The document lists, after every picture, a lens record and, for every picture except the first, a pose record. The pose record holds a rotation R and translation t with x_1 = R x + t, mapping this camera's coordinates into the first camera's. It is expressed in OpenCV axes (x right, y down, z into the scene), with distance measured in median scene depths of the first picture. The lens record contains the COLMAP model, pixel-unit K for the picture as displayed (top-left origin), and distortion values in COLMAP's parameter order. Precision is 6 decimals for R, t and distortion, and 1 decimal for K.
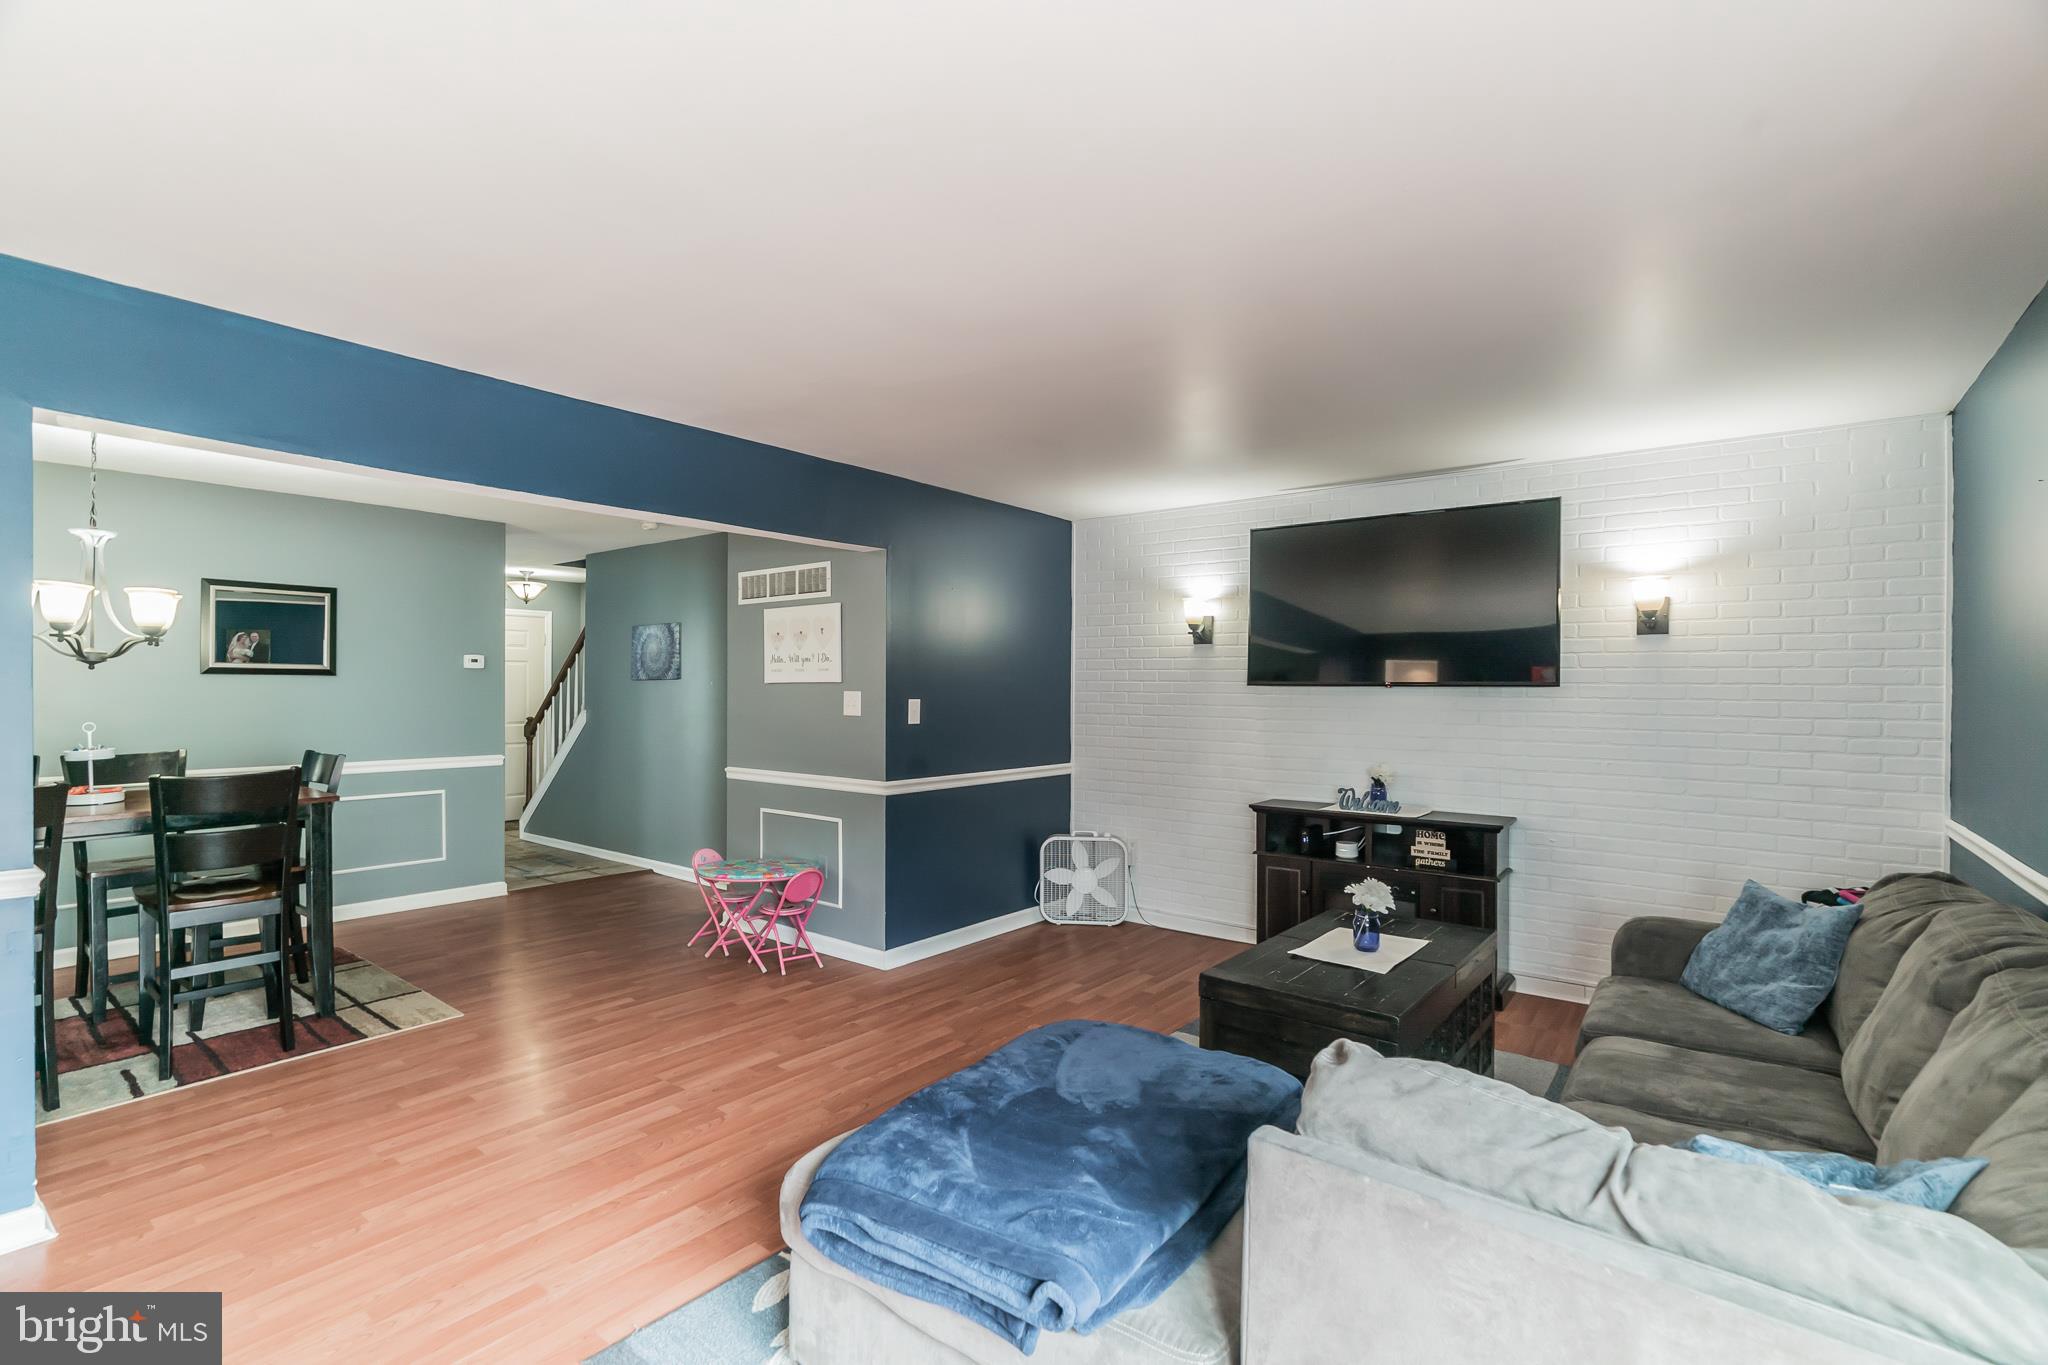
lens RADIAL K [[942.3, 0, 984.5], [0, 942.3, 693.5], [0, 0, 1]] dist [-0.004567, -0.001104]
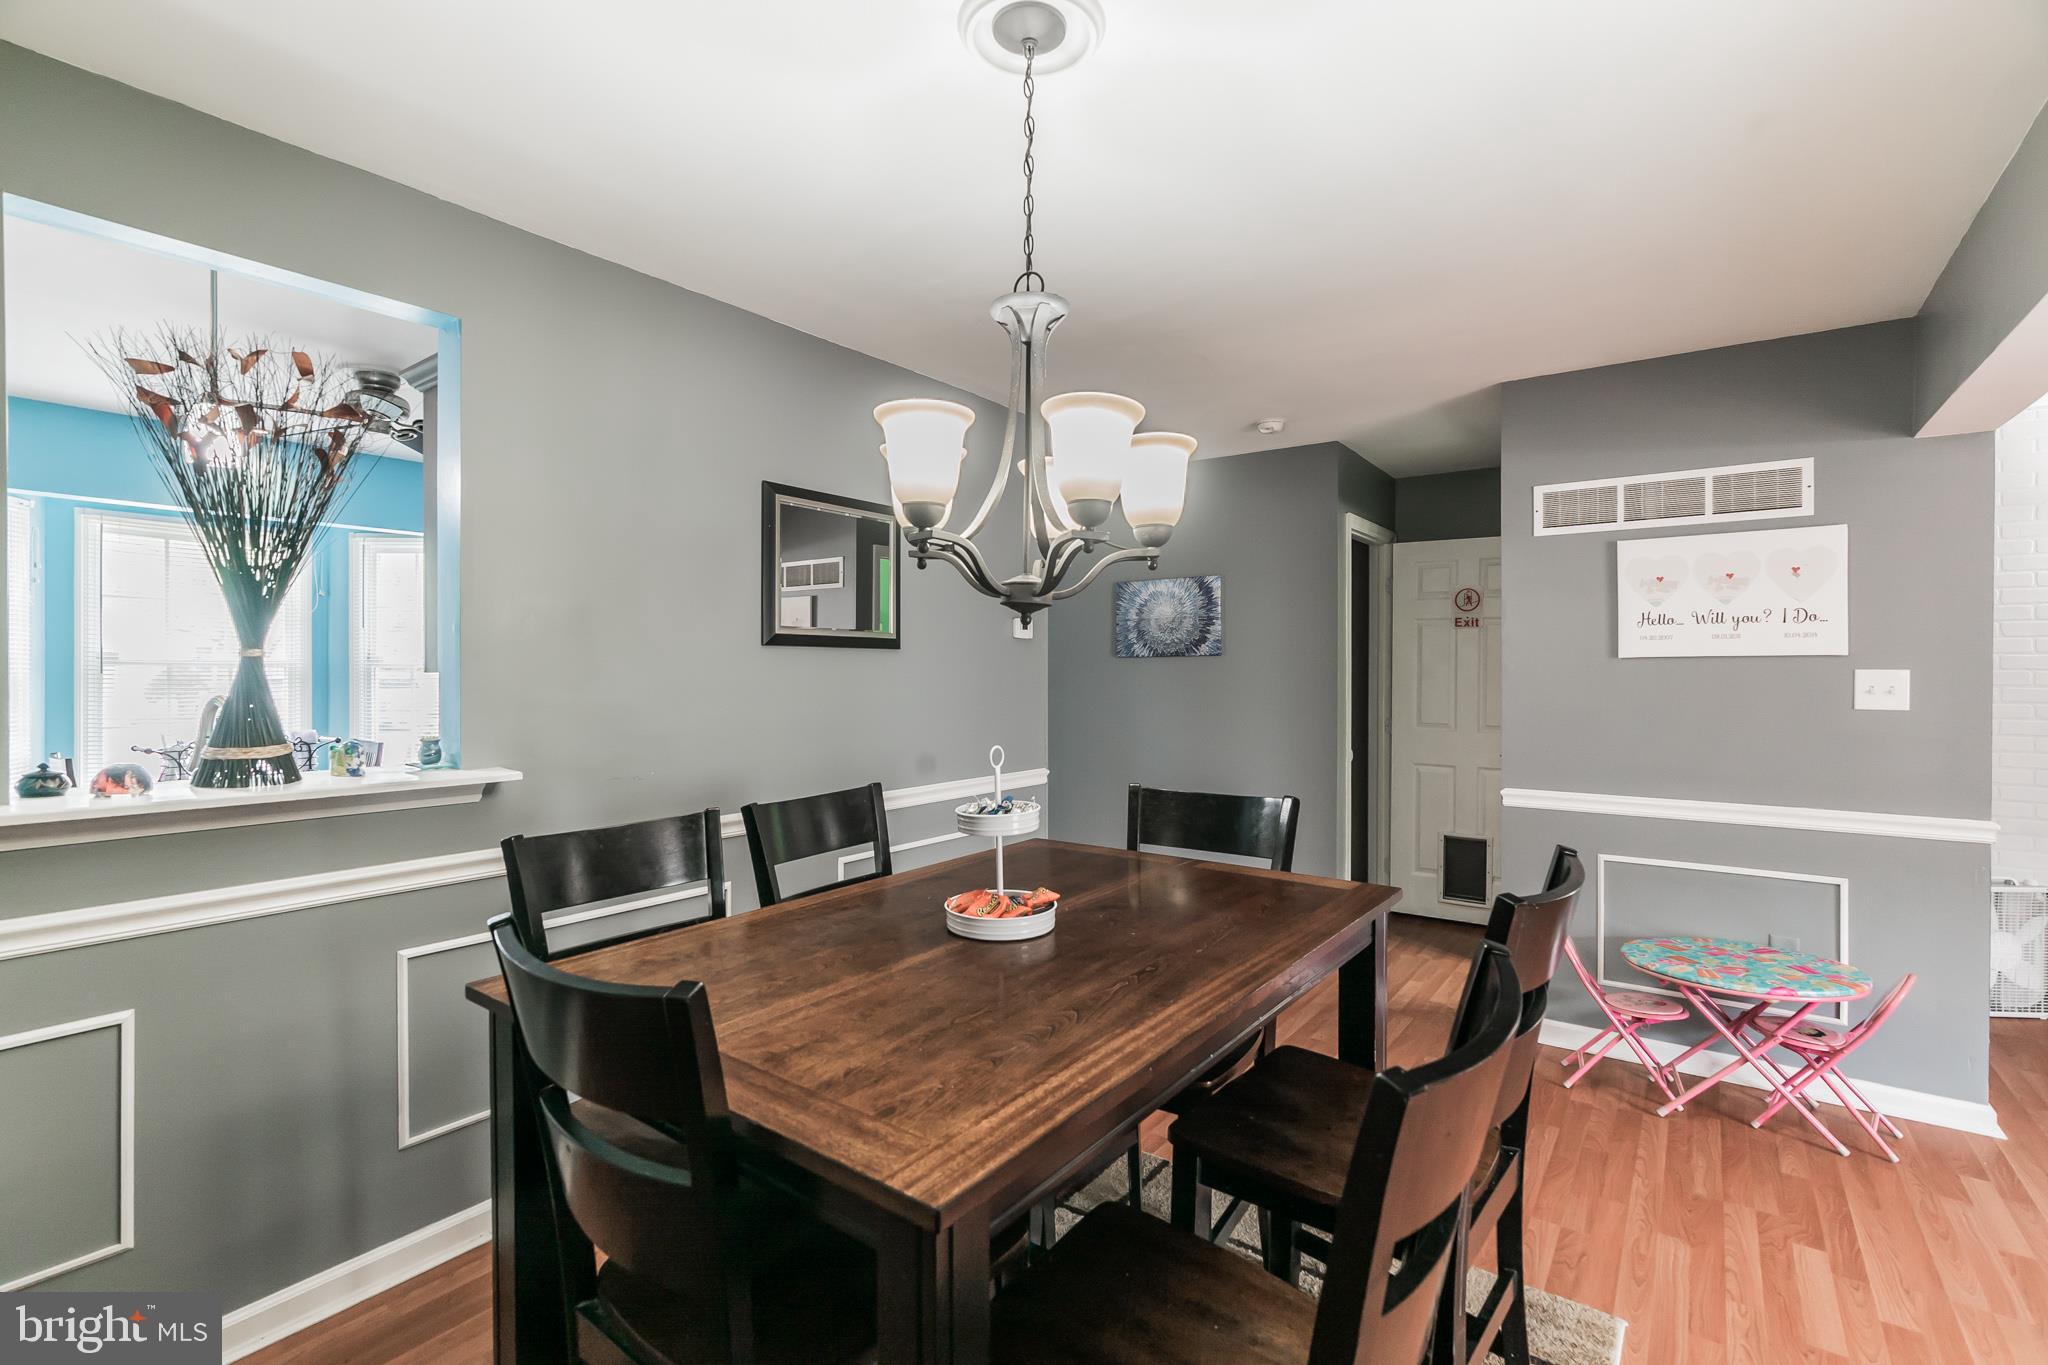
lens RADIAL K [[942.3, 0, 1017.4], [0, 942.3, 671.5], [0, 0, 1]] dist [-0.004567, -0.001104]
pose [[0.997967, -0.003689, 0.063624, -0.727787], [0.004043, 0.999977, -0.005437, 0.000188], [-0.063603, 0.005683, 0.997959, 0.425735]]
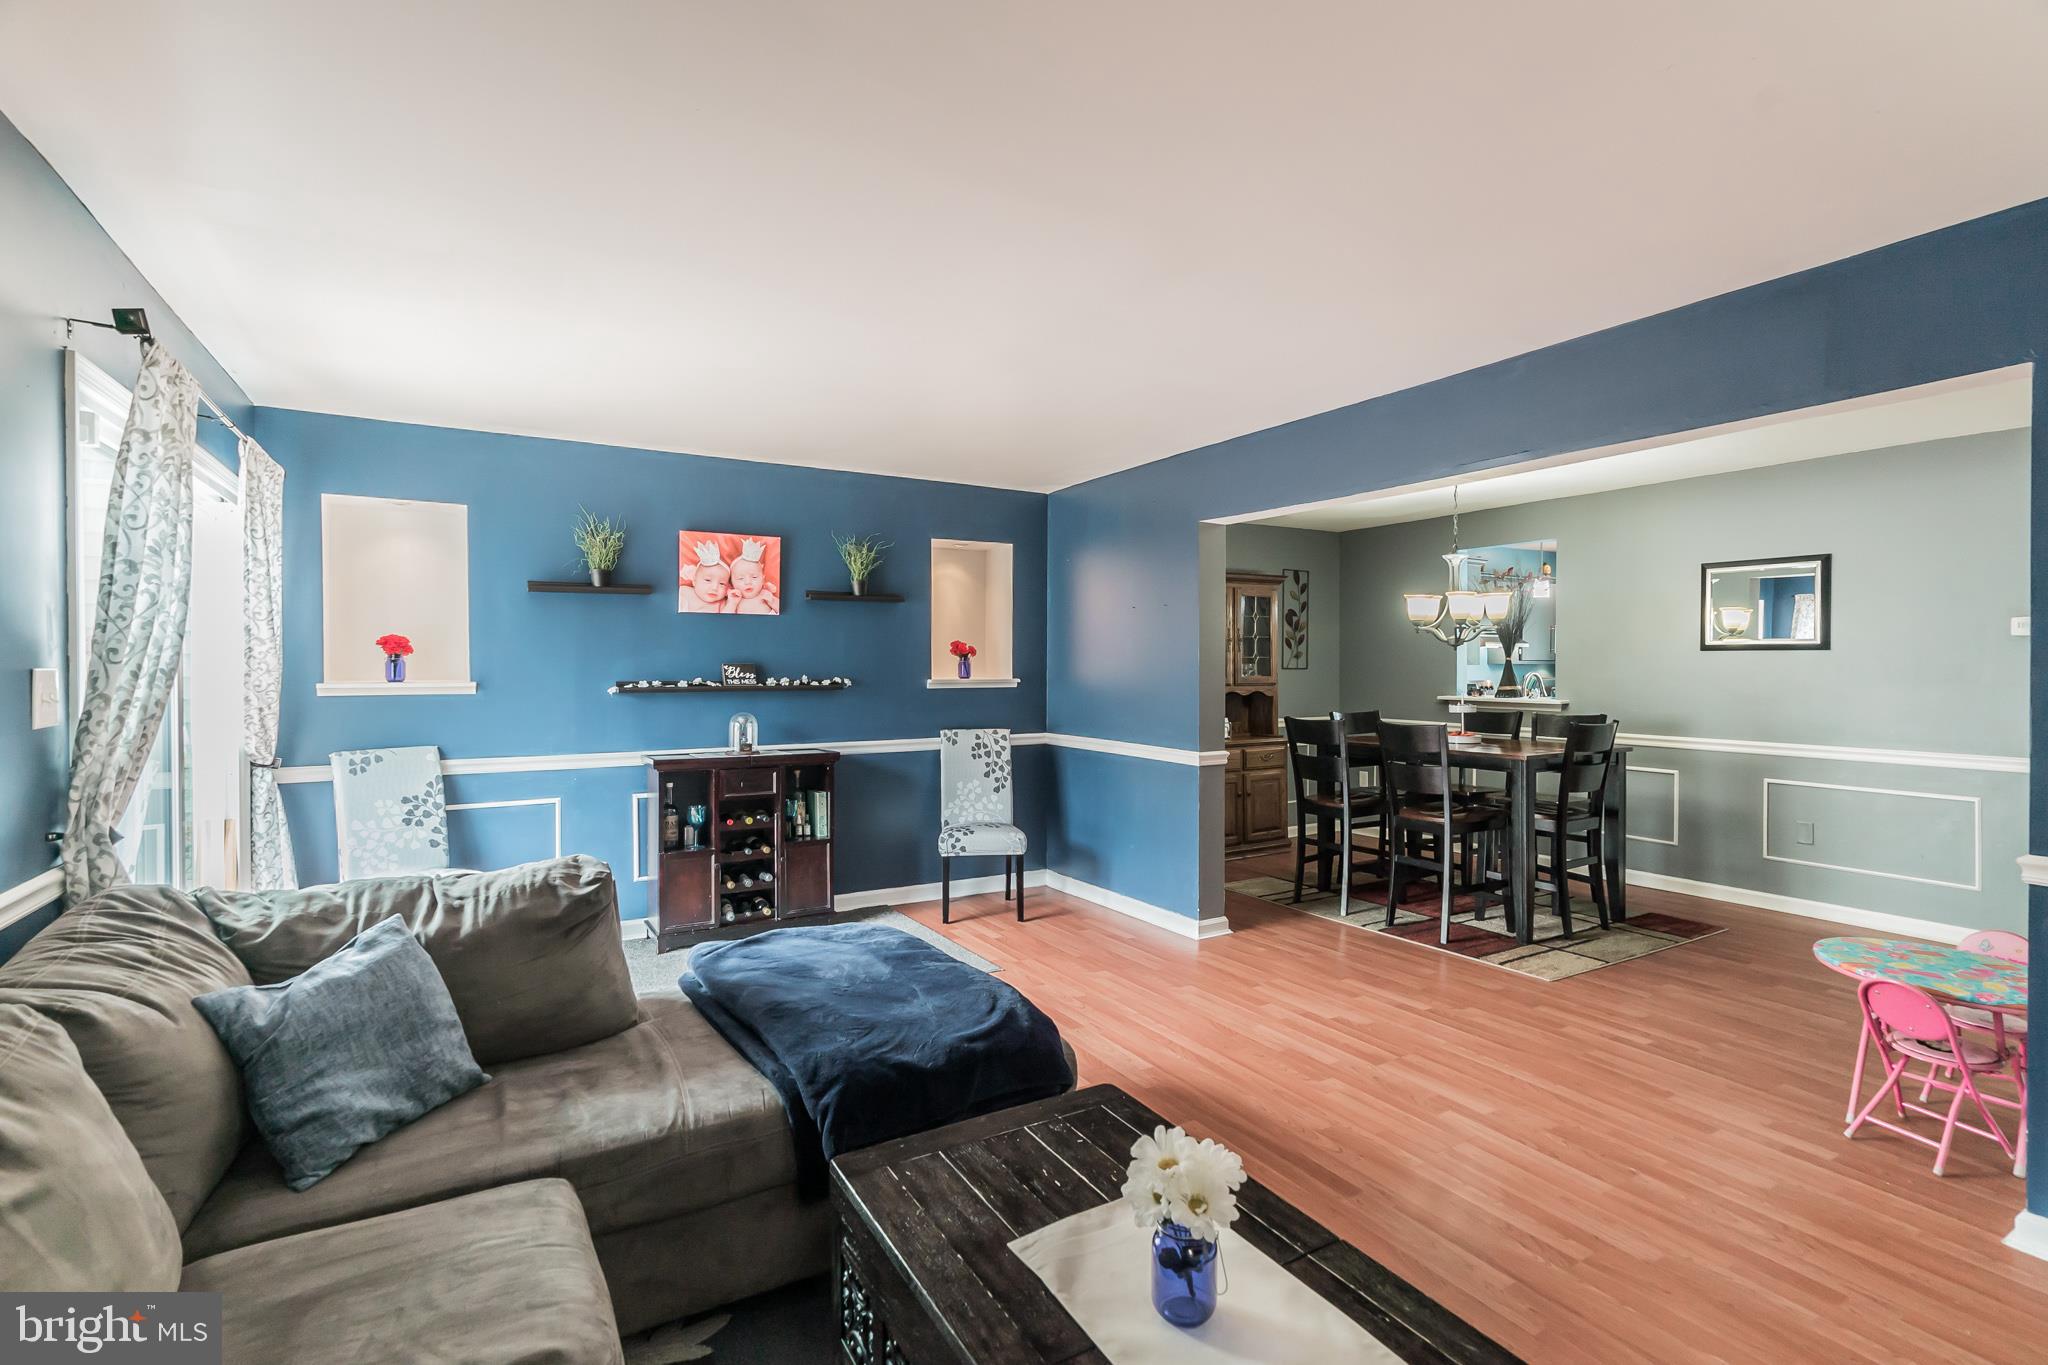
lens RADIAL K [[942.3, 0, 1016.3], [0, 942.3, 671.0], [0, 0, 1]] dist [-0.004567, -0.001104]
pose [[-0.342047, 0.006873, -0.939658, 0.491387], [-0.009098, 0.999902, 0.010625, -0.001351], [0.939639, 0.012183, -0.341951, 0.648110]]
